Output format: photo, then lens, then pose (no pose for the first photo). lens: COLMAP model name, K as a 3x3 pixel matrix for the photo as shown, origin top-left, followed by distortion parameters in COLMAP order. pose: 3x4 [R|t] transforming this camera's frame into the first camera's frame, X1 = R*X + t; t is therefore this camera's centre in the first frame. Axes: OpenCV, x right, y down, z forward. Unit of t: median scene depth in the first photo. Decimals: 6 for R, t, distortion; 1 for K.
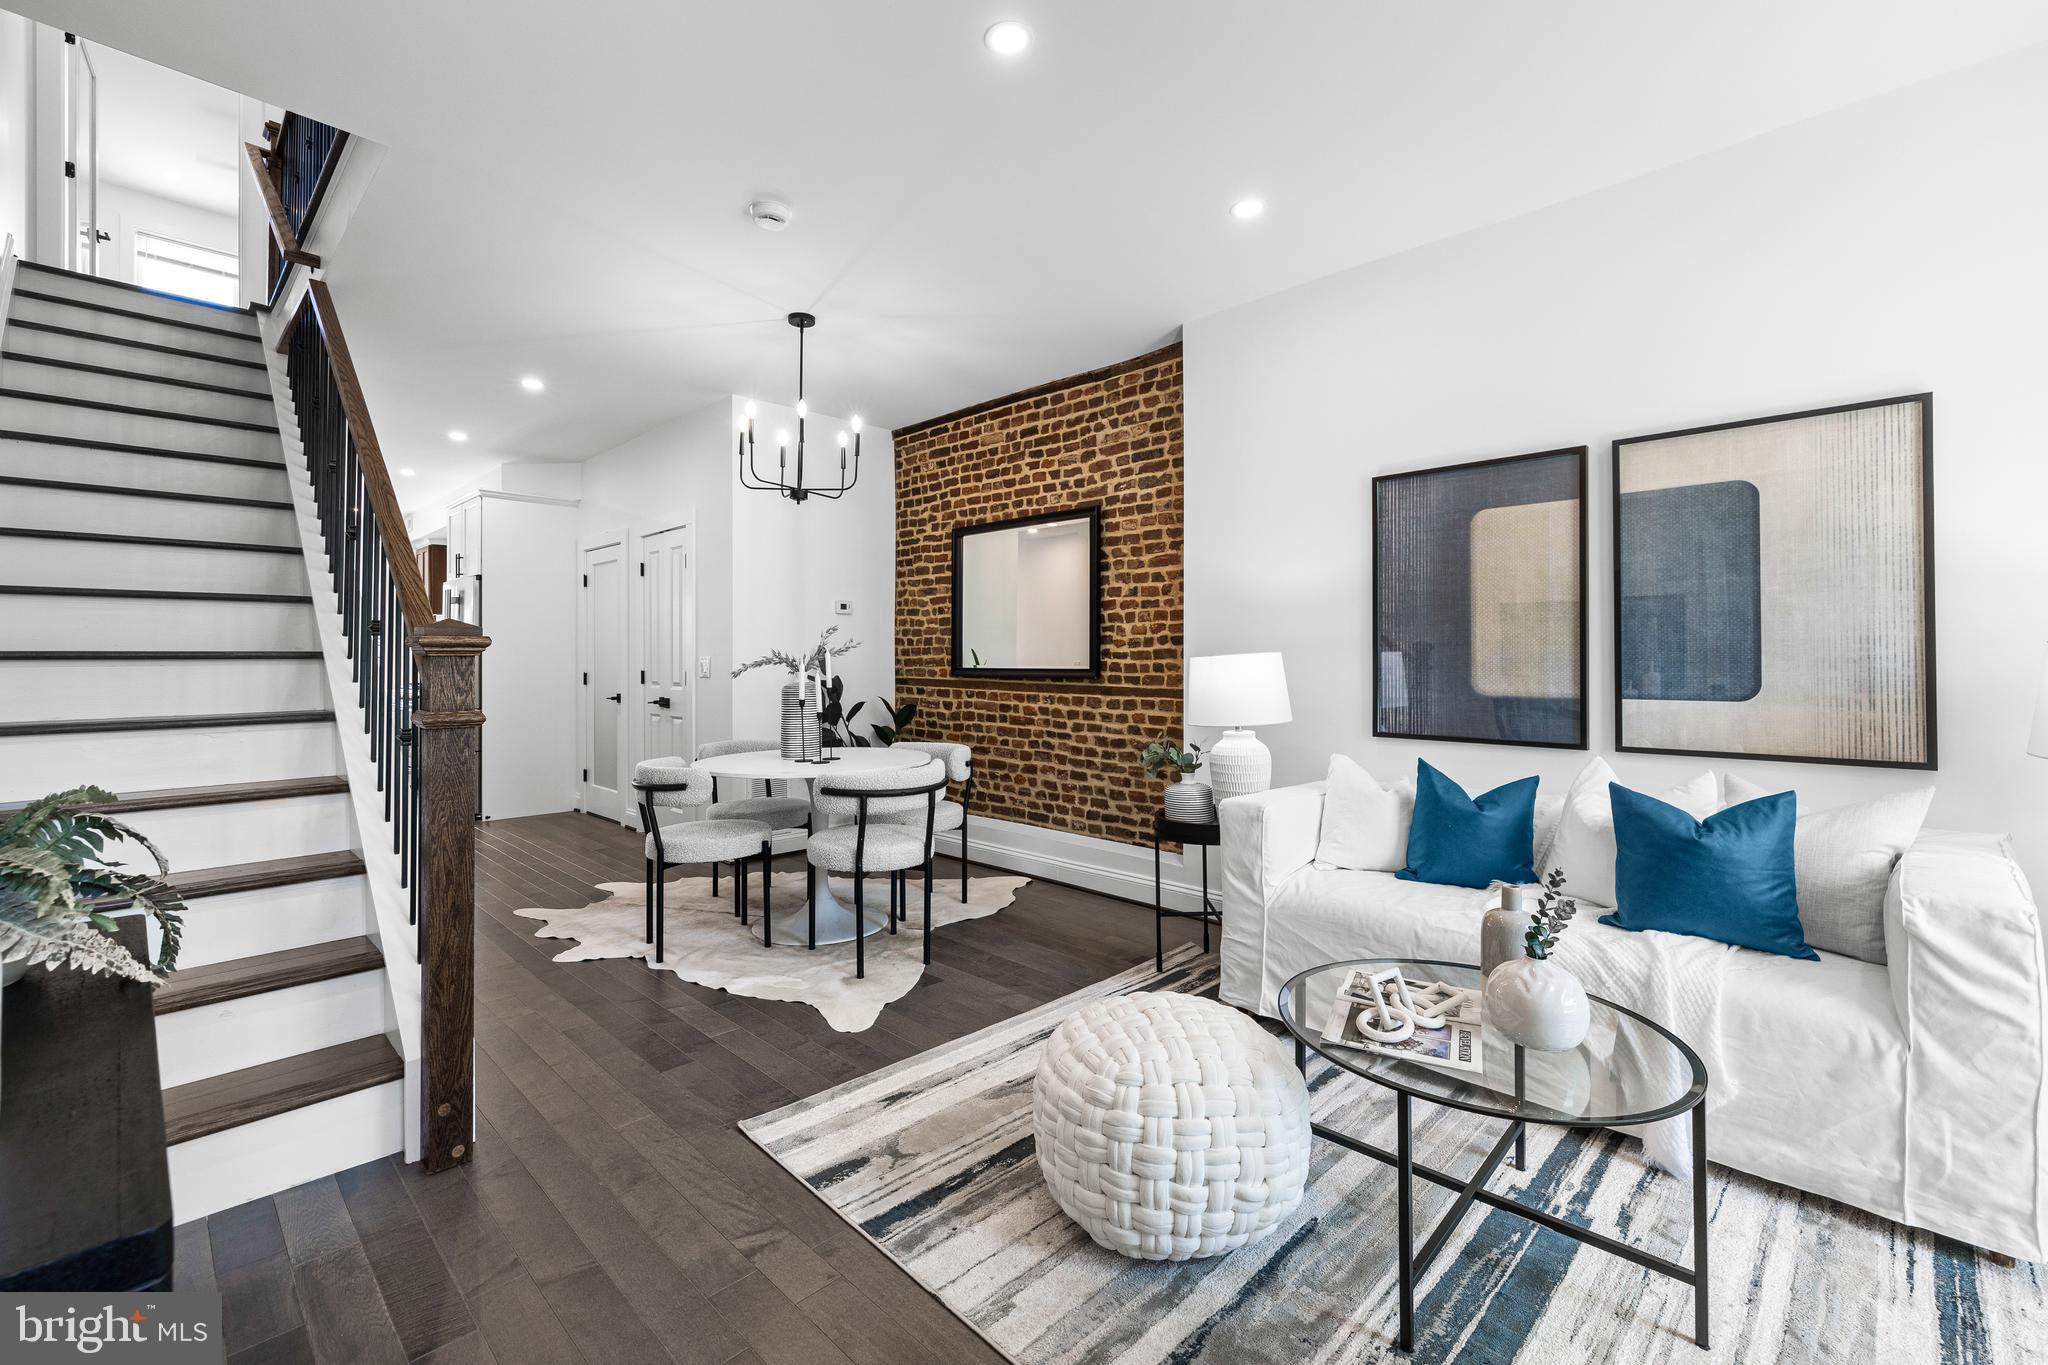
lens RADIAL K [[877.1, 0, 1015.2], [0, 877.1, 654.8], [0, 0, 1]] dist [0.002614, 0.000140]
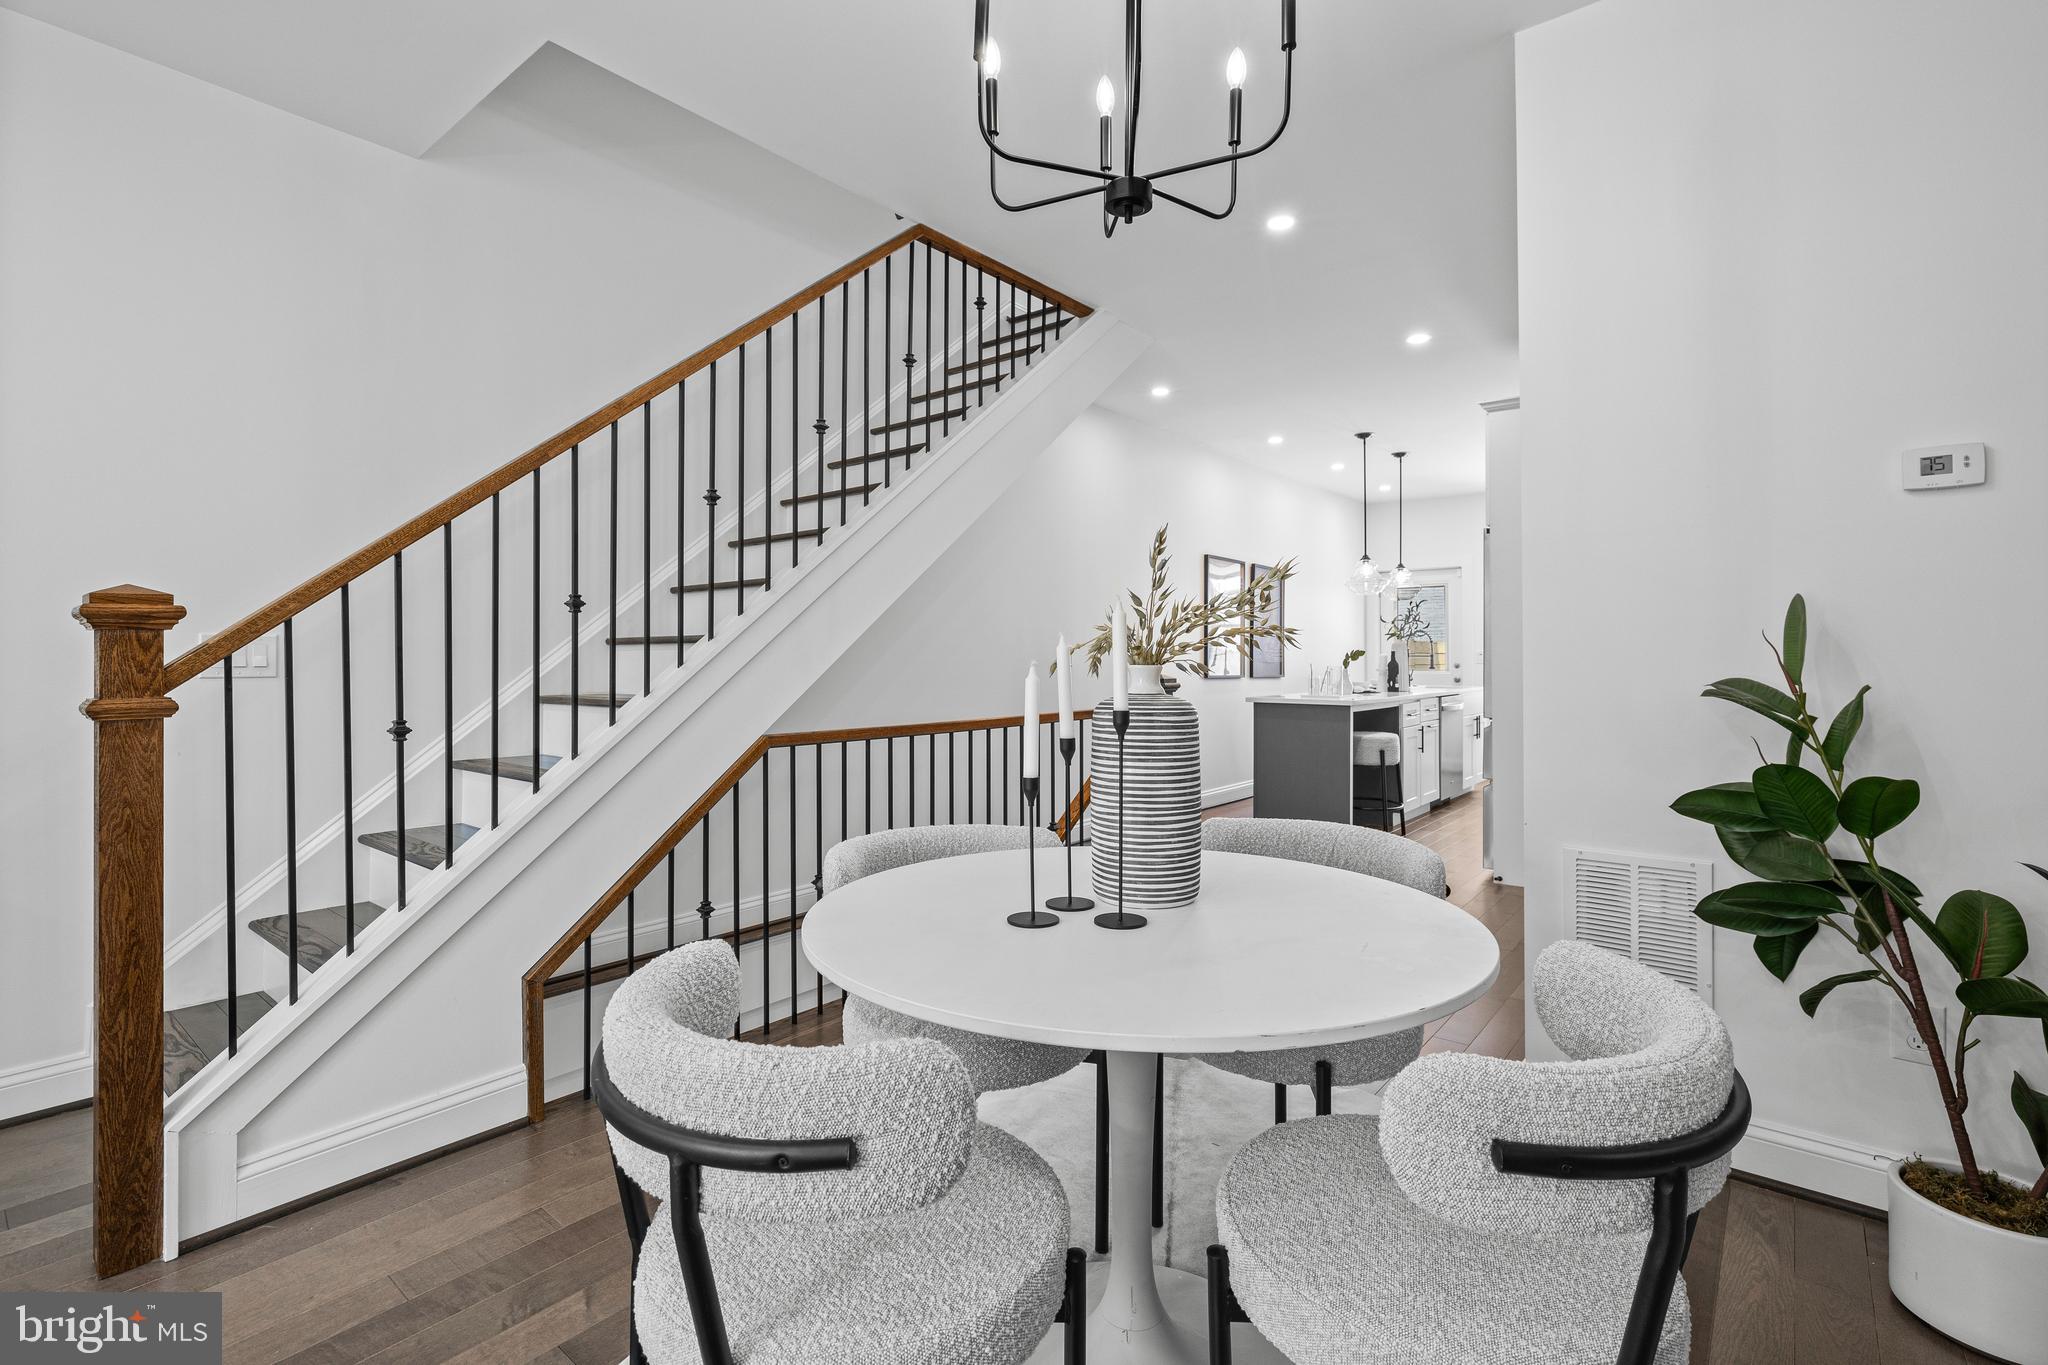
lens RADIAL K [[931.9, 0, 1033.8], [0, 931.9, 661.8], [0, 0, 1]] dist [-0.000604, 0.000487]
pose [[0.095655, 0.006364, -0.995394, 0.126246], [0.006438, 0.999955, 0.007012, 0.013110], [0.995394, -0.007079, 0.095610, 0.769279]]
